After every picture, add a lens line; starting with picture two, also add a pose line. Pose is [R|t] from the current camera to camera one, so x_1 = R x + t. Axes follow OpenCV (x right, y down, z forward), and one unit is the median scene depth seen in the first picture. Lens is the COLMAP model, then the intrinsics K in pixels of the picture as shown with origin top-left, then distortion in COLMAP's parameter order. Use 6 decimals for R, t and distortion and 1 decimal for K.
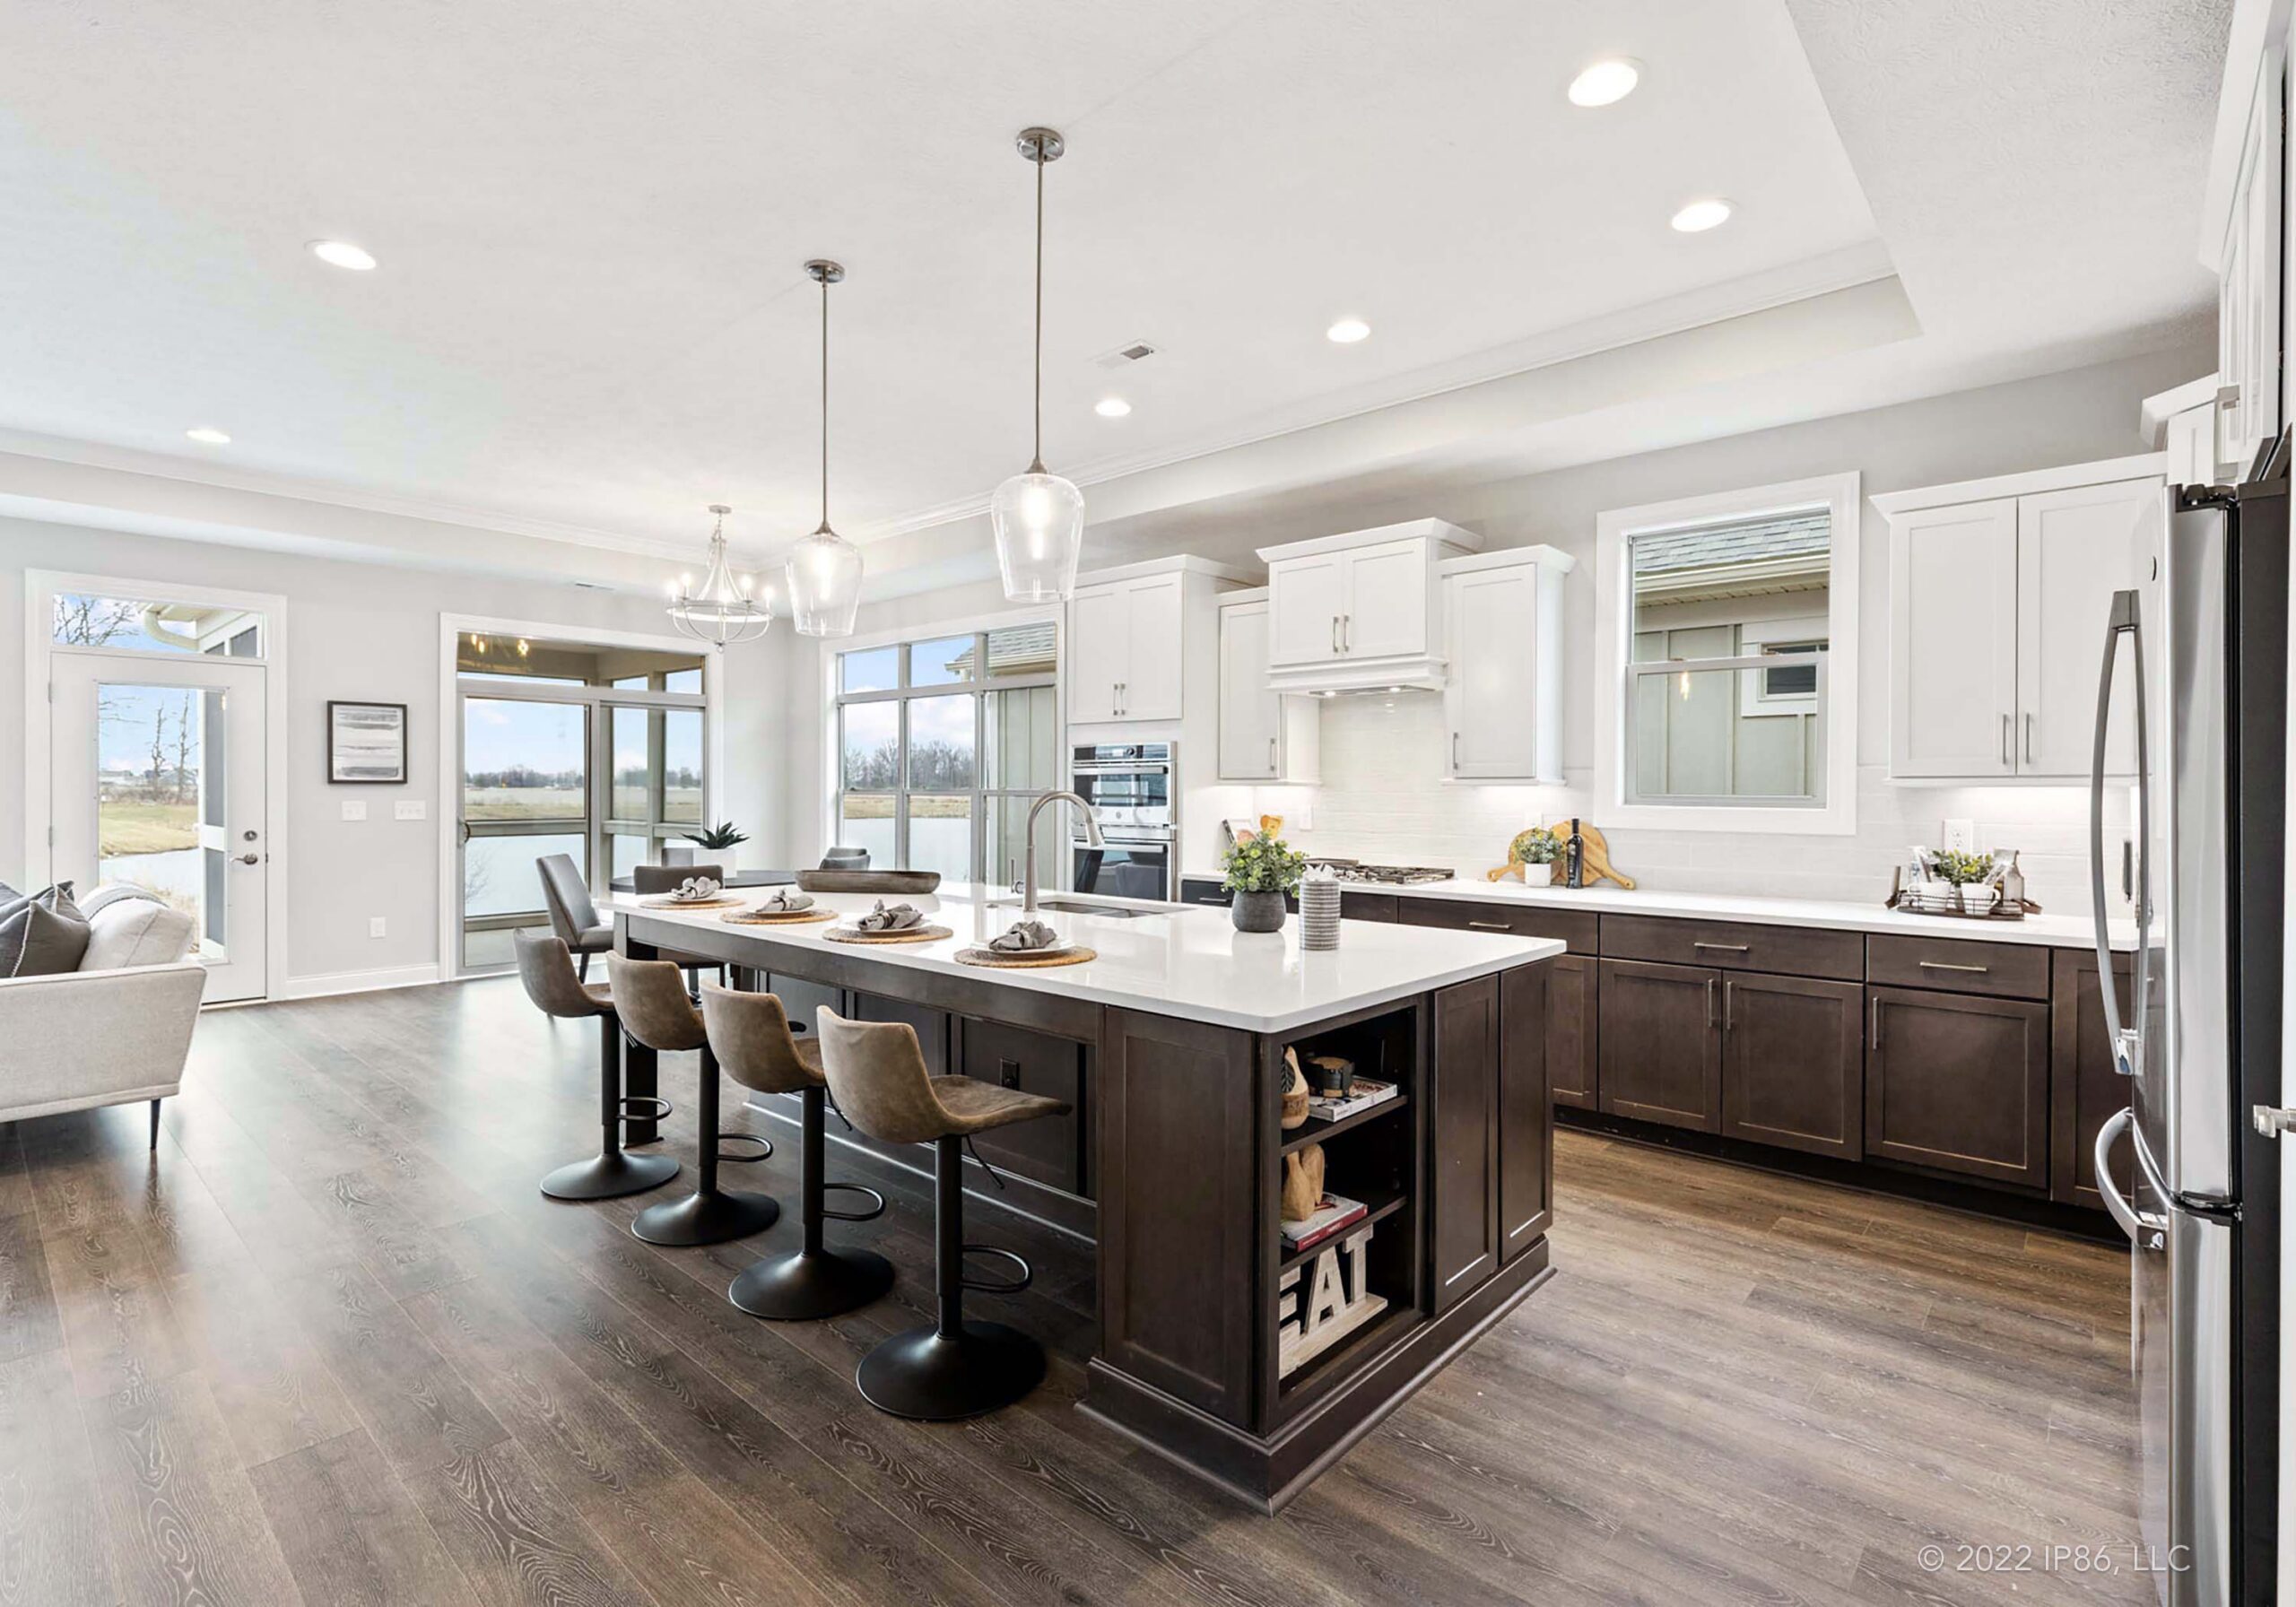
lens RADIAL K [[1076.9, 0, 1144.8], [0, 1076.9, 793.4], [0, 0, 1]] dist [0.007025, -0.001634]
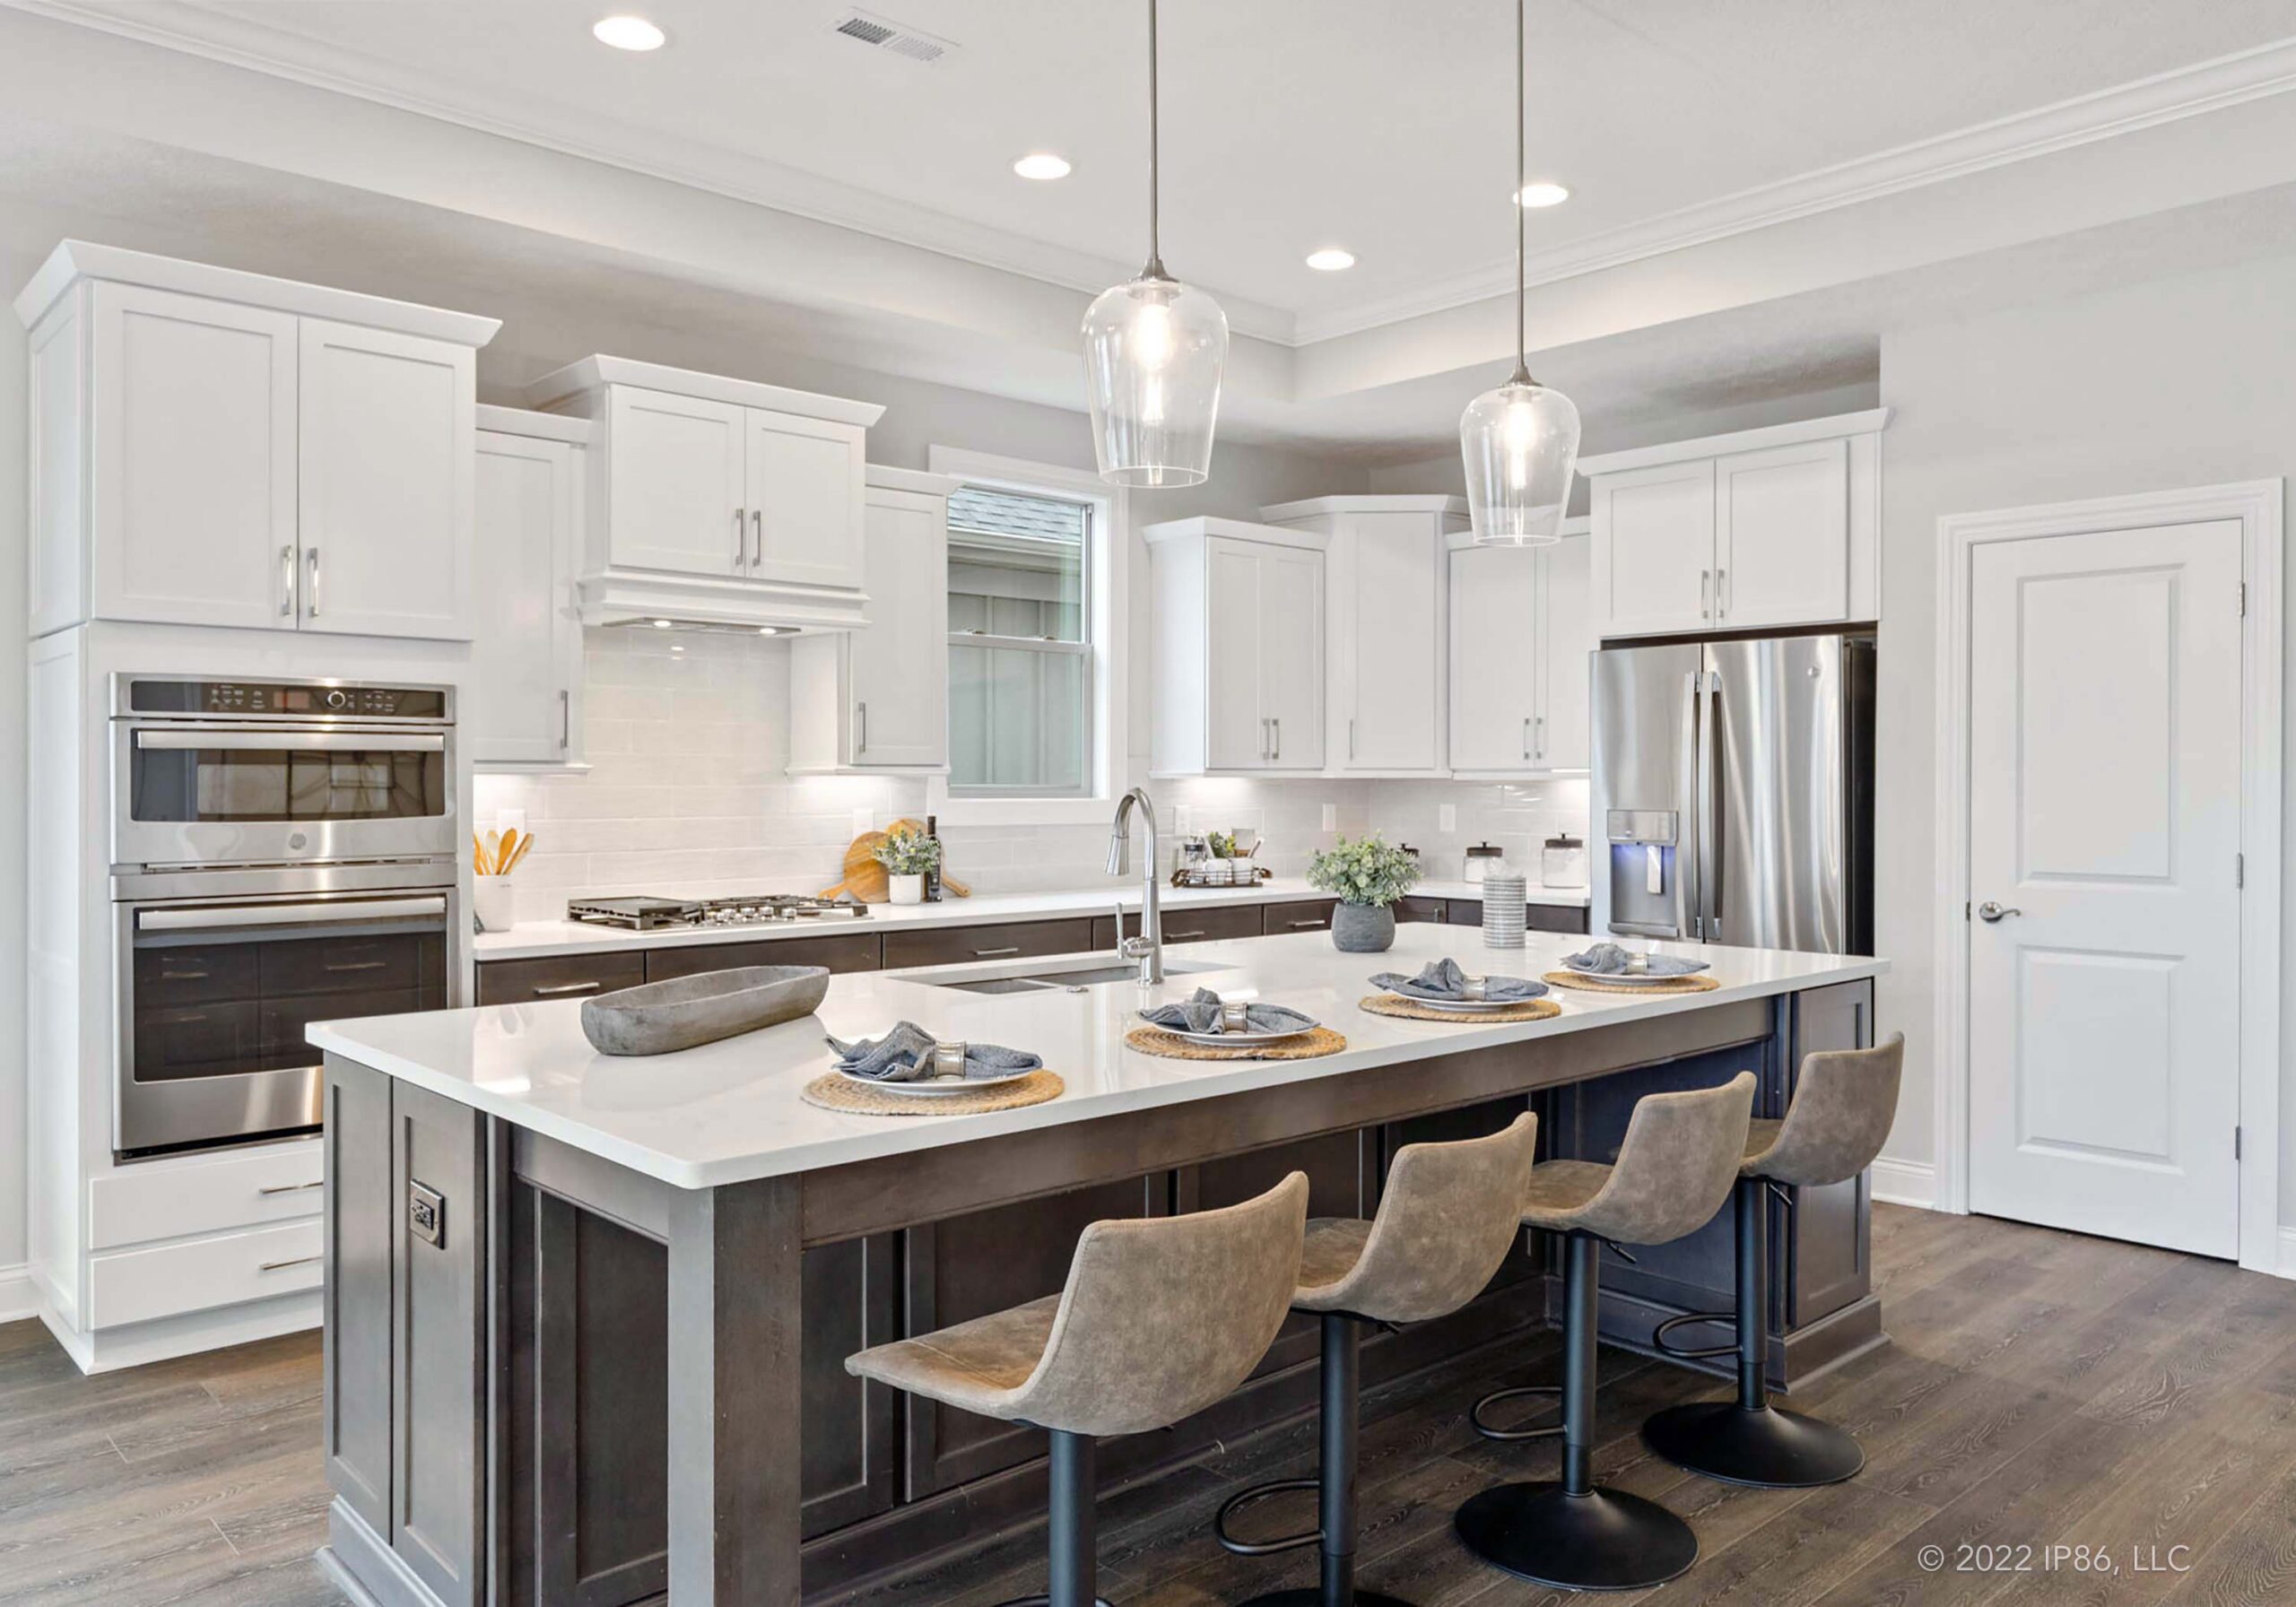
lens RADIAL K [[1648.6, 0, 1141.8], [0, 1648.6, 790.0], [0, 0, 1]] dist [0.002624, -0.008810]
pose [[0.094895, -0.009500, 0.995442, -0.729065], [0.001727, 0.999955, 0.009378, -0.006802], [-0.995486, 0.000829, 0.094907, 0.638756]]
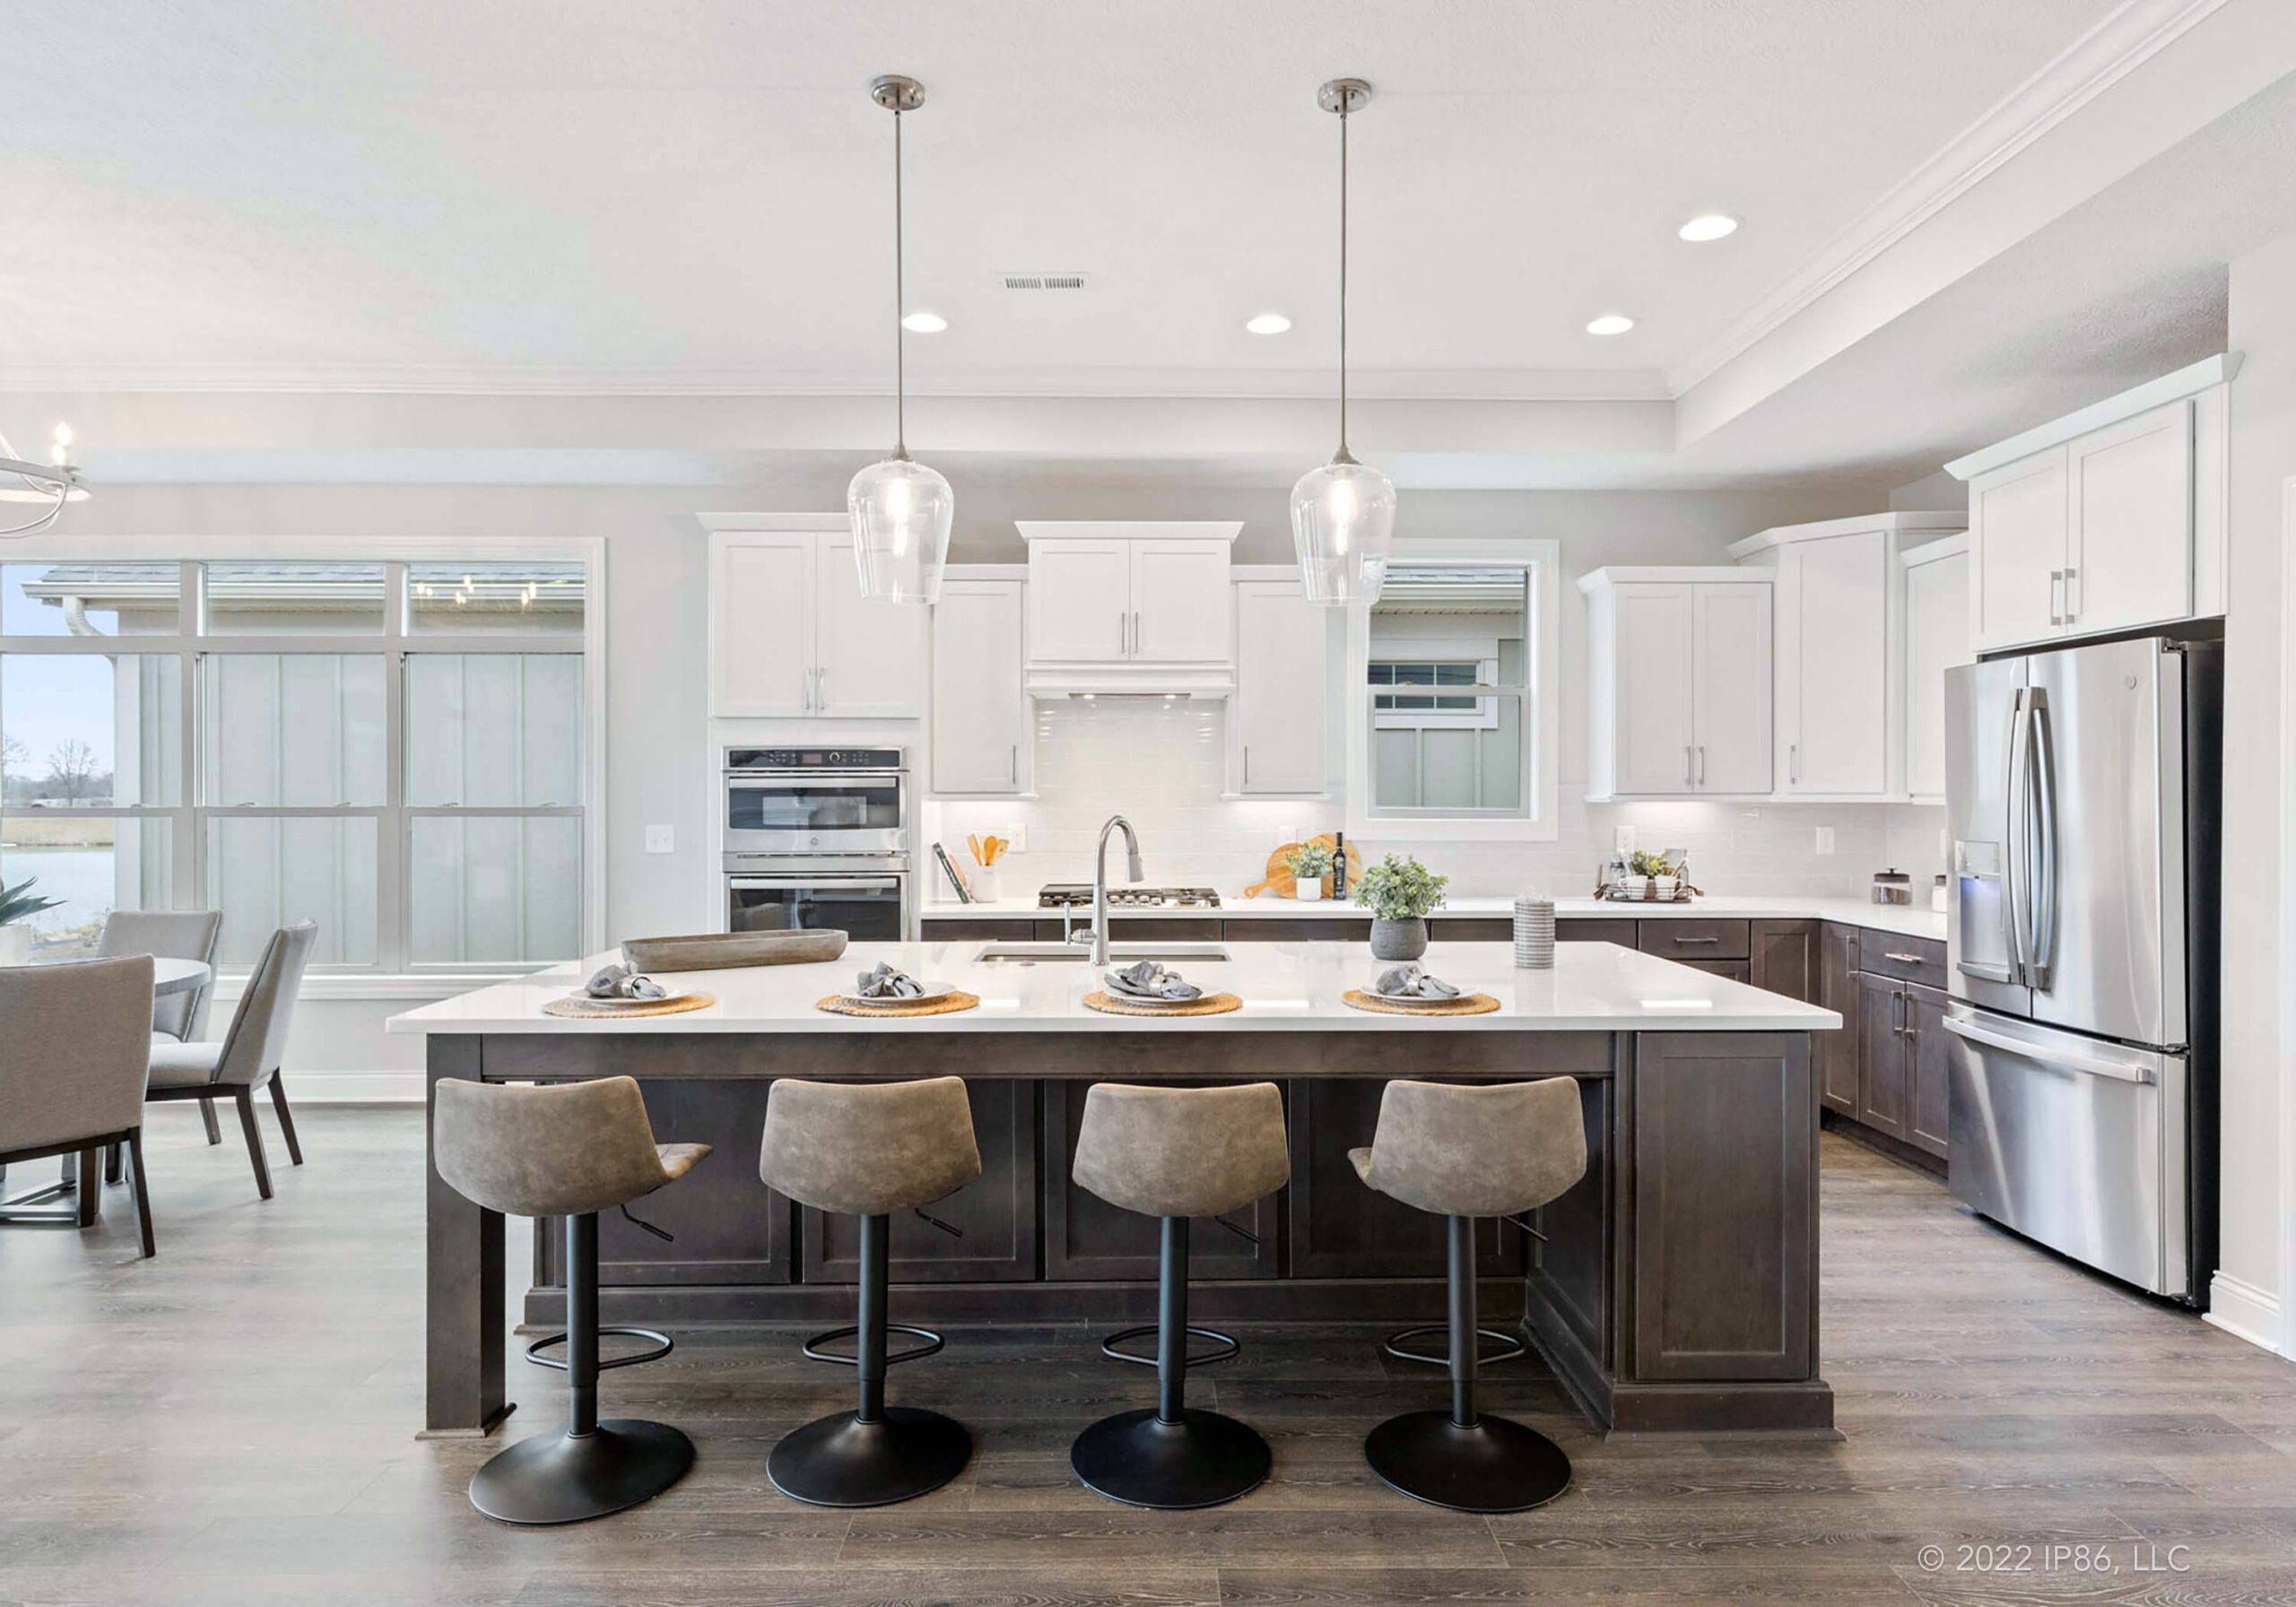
lens RADIAL K [[1326.5, 0, 1145.8], [0, 1326.5, 796.9], [0, 0, 1]] dist [0.002112, 0.004663]
pose [[0.733914, -0.006258, 0.679214, -0.529780], [0.004802, 0.999980, 0.004026, -0.014529], [-0.679226, 0.000307, 0.733929, 0.169945]]
